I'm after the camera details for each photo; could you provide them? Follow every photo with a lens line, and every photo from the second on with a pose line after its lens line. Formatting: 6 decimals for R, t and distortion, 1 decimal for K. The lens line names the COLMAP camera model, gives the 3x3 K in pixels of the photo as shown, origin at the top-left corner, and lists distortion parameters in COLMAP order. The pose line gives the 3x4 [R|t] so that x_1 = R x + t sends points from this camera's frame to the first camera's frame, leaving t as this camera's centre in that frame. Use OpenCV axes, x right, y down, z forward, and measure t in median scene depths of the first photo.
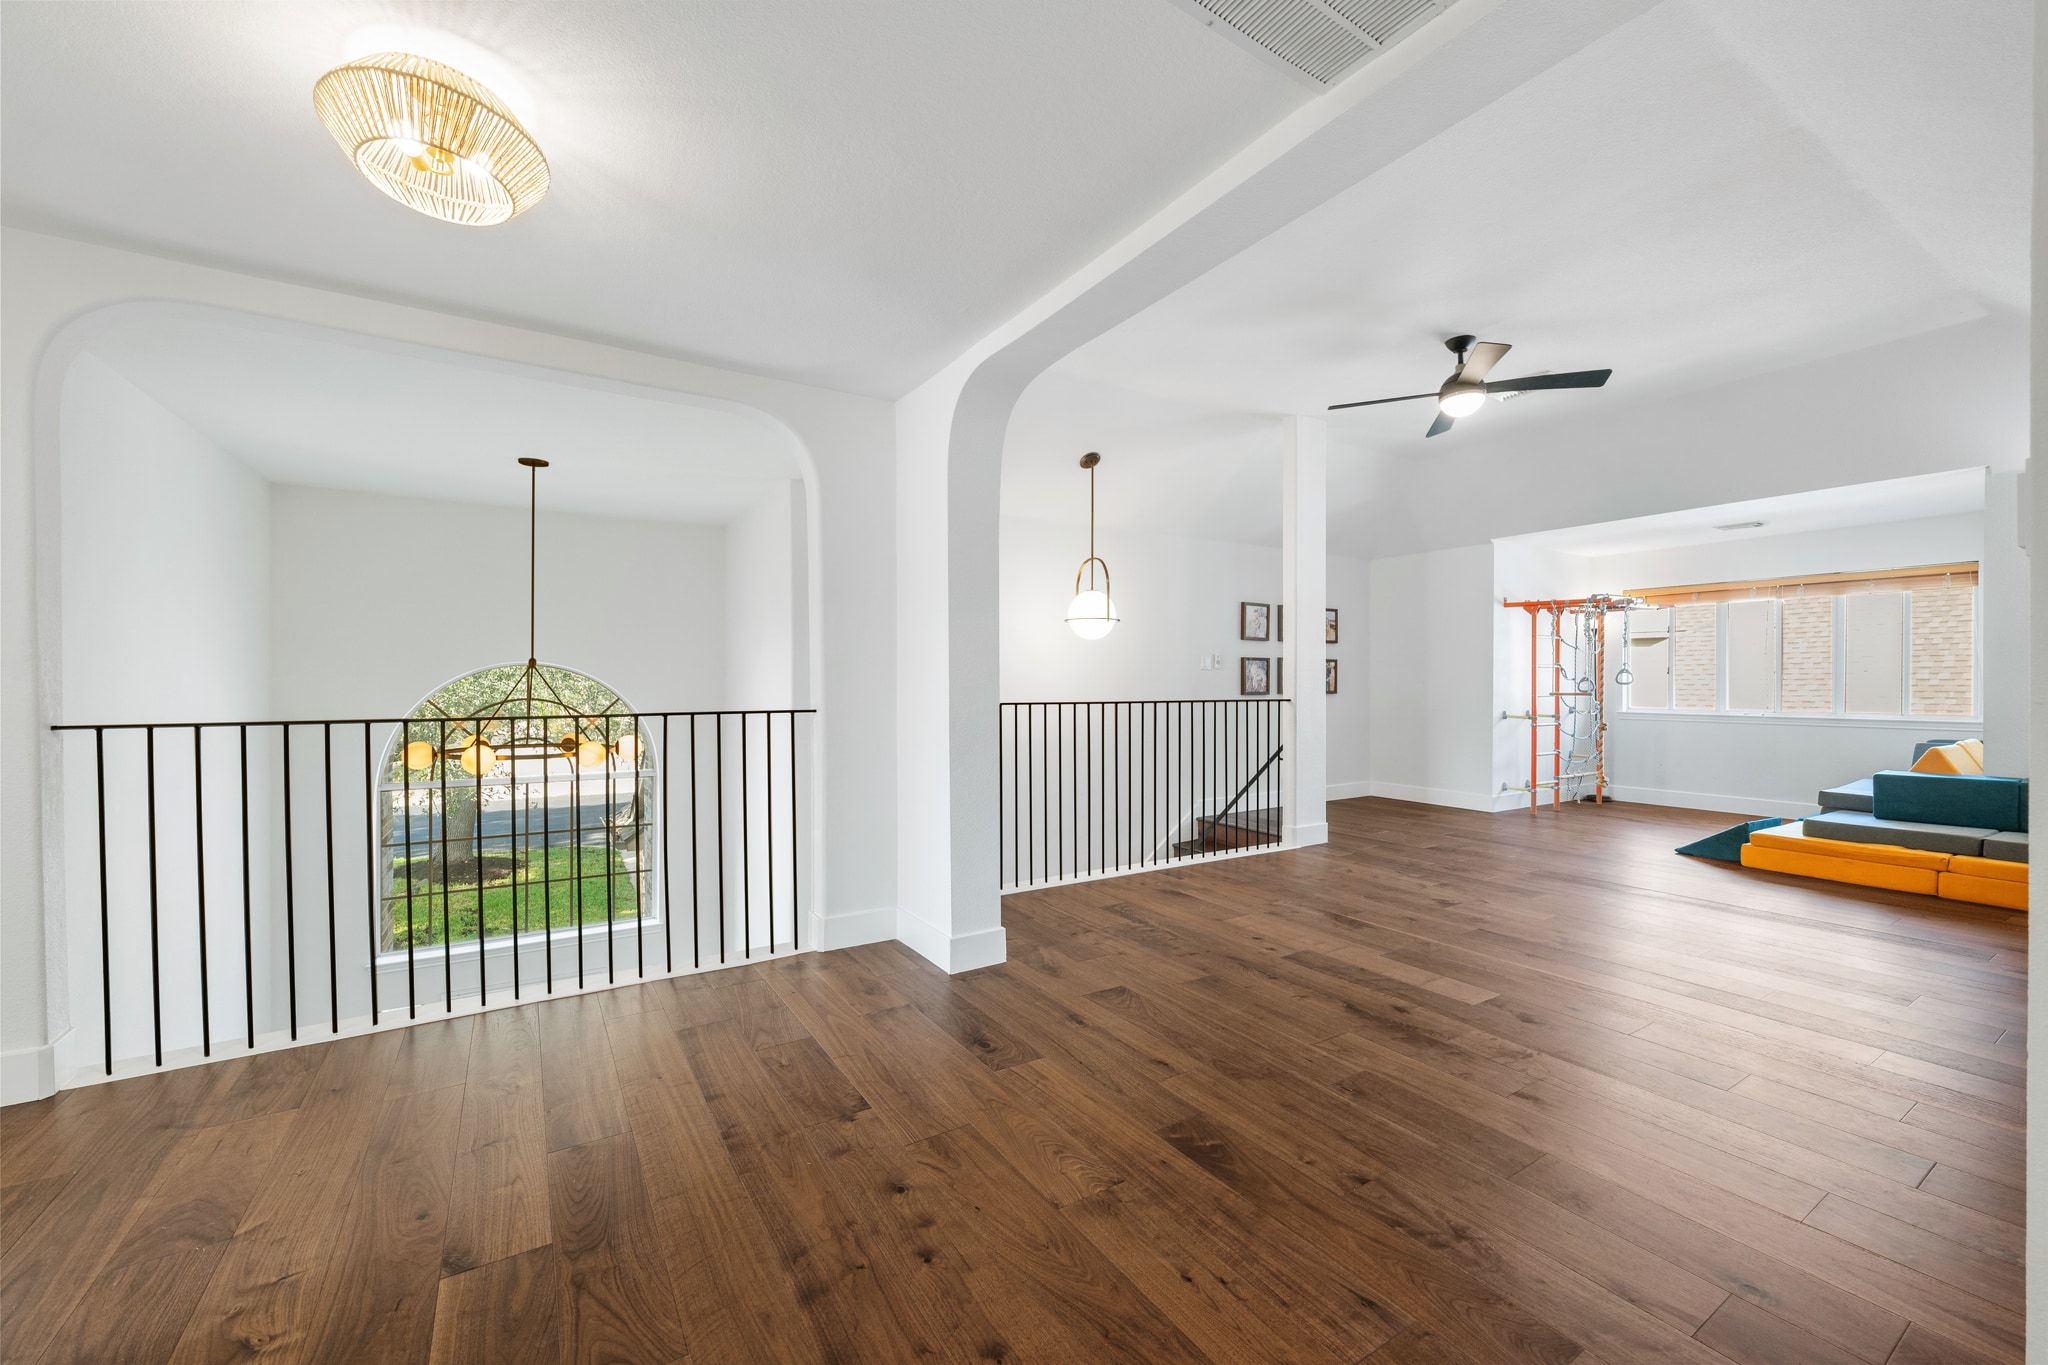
lens RADIAL K [[808.3, 0, 1020.7], [0, 808.3, 685.2], [0, 0, 1]] dist [0.000337, -0.000058]
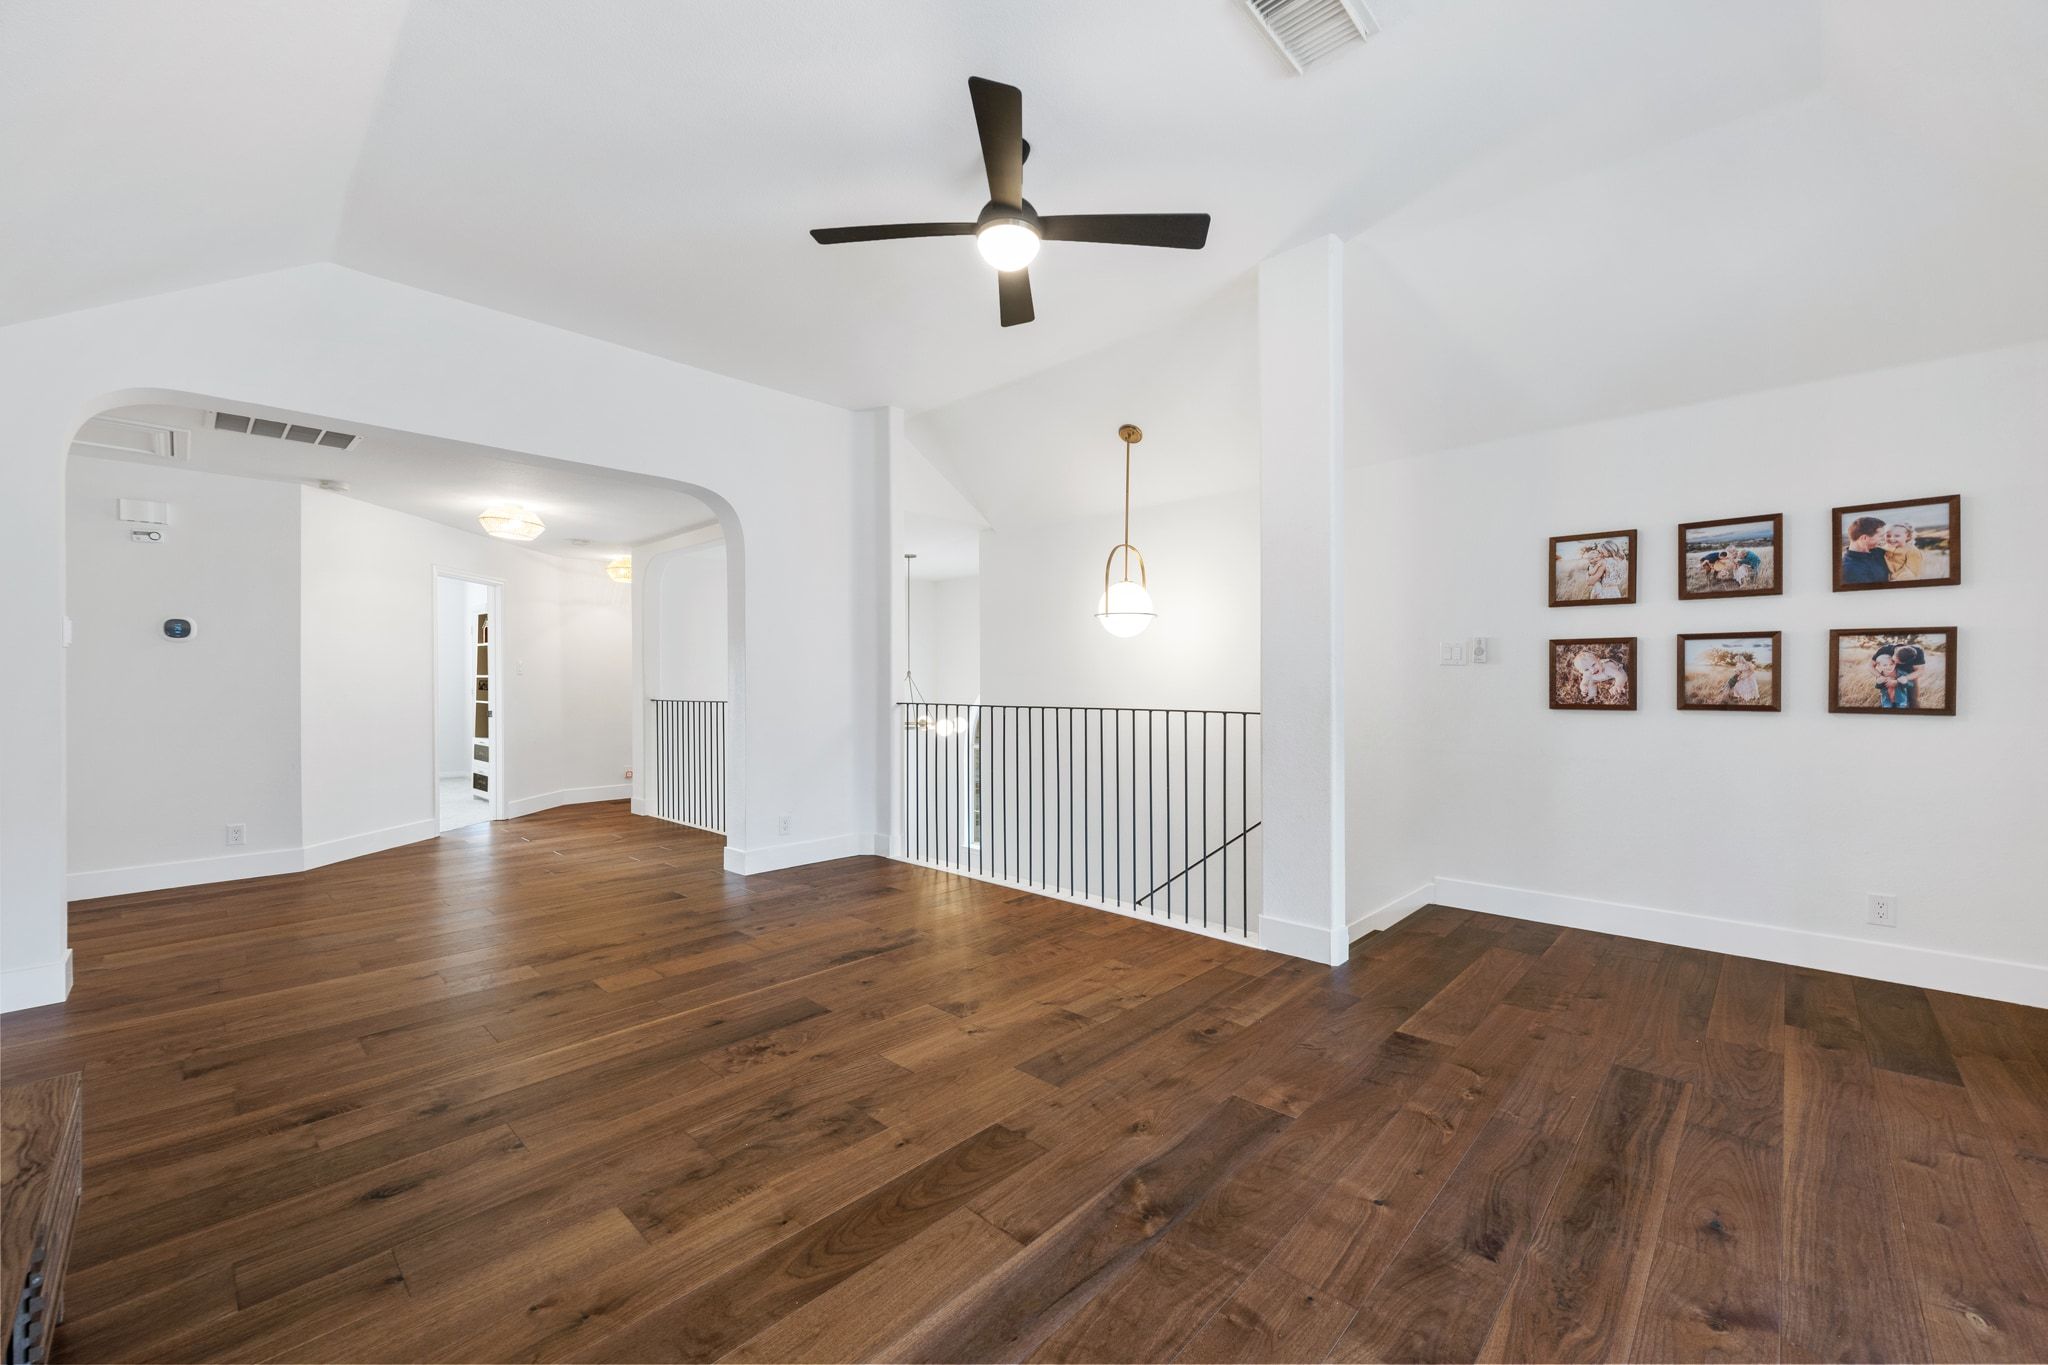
lens RADIAL K [[808.3, 0, 1020.7], [0, 808.3, 685.2], [0, 0, 1]] dist [0.000337, -0.000058]
pose [[0.248972, 0.002530, -0.968507, 0.778066], [-0.001930, 0.999996, 0.002116, -0.004857], [0.968509, 0.001342, 0.248975, 0.566794]]
